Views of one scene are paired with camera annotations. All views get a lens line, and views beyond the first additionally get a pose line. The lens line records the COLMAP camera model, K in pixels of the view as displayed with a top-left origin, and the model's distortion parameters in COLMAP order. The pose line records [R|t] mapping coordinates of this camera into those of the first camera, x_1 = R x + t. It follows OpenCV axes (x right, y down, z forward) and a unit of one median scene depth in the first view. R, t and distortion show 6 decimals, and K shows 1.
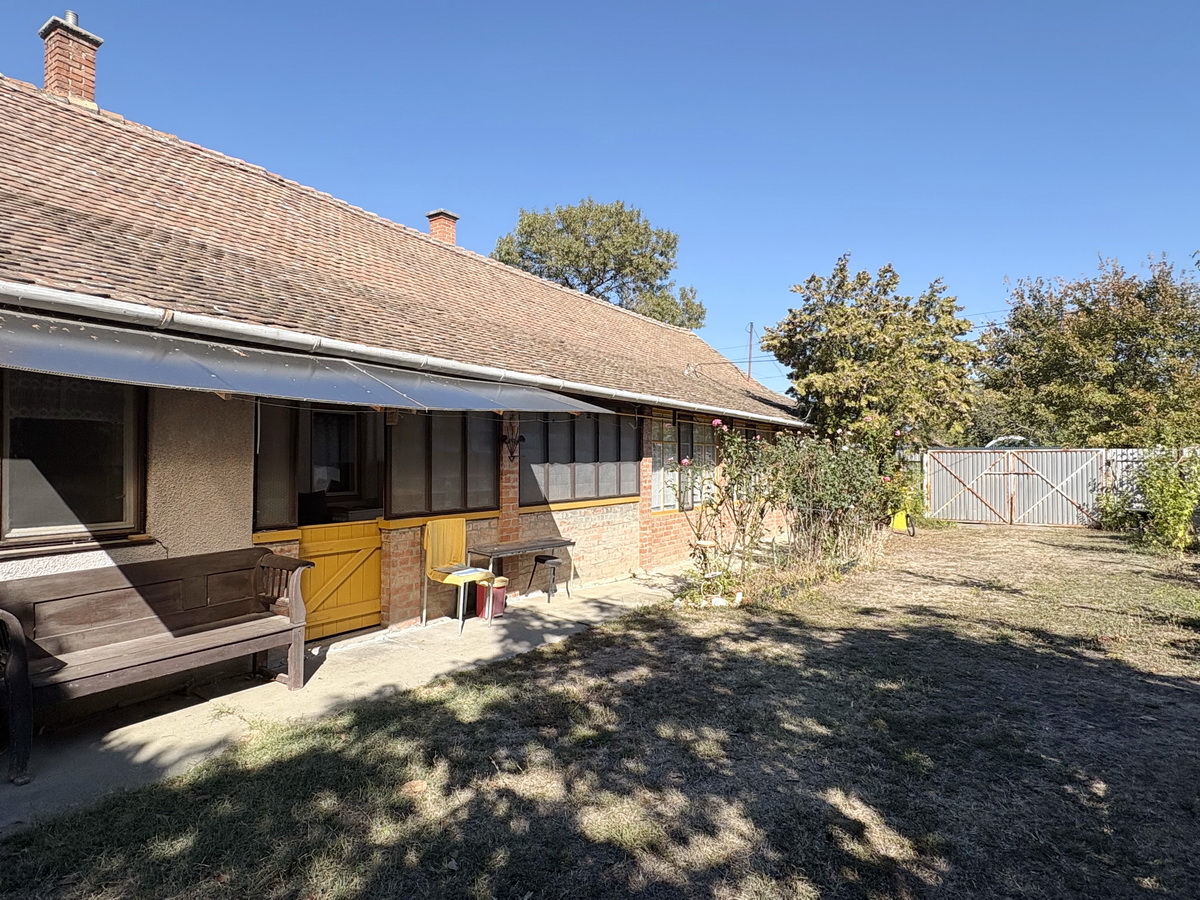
lens RADIAL K [[656.6, 0, 600.1], [0, 656.6, 451.3], [0, 0, 1]] dist [0.000601, -0.000194]
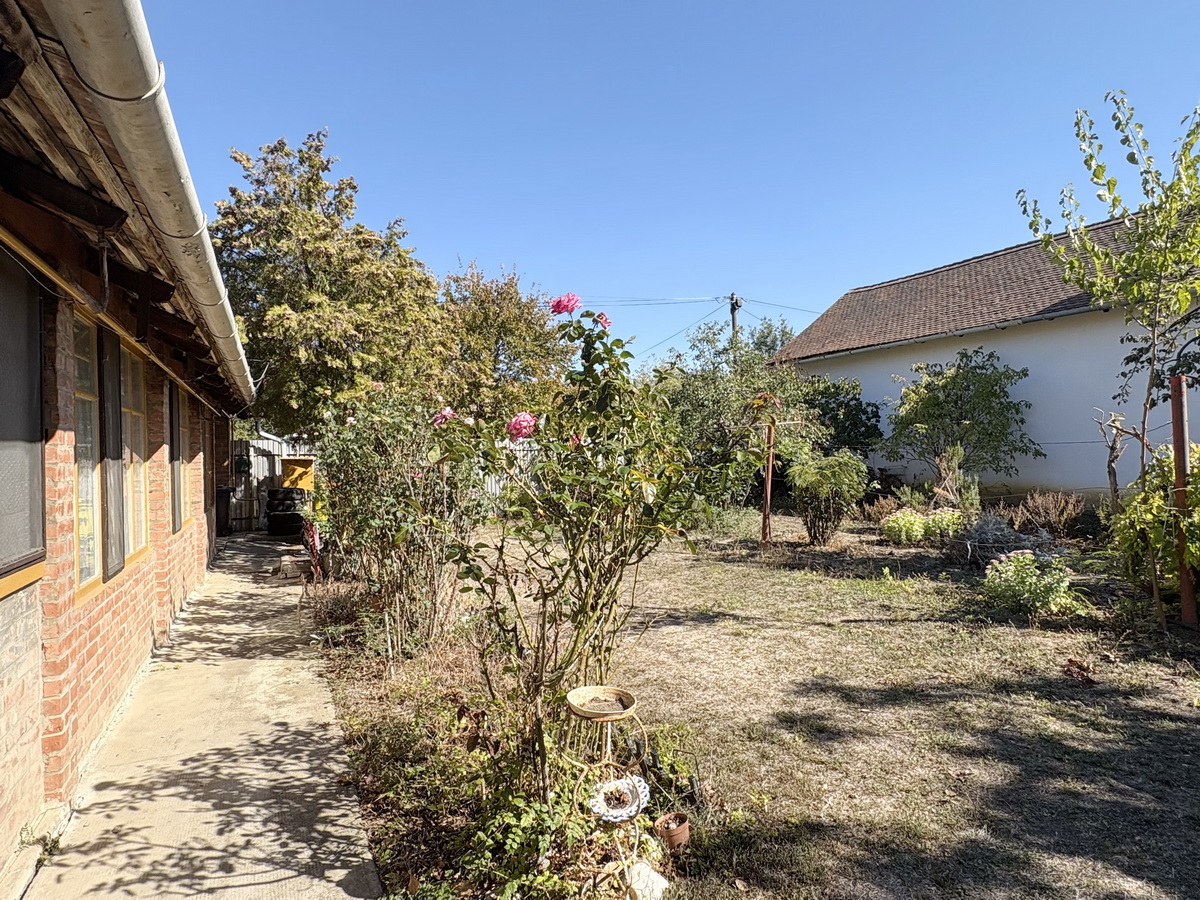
lens RADIAL K [[656.6, 0, 602.6], [0, 656.6, 450.6], [0, 0, 1]] dist [0.000601, -0.000194]
pose [[0.507083, -0.009652, 0.861843, -0.046359], [0.010486, 0.999932, 0.005028, 0.014420], [-0.861833, 0.006488, 0.507150, 0.444314]]
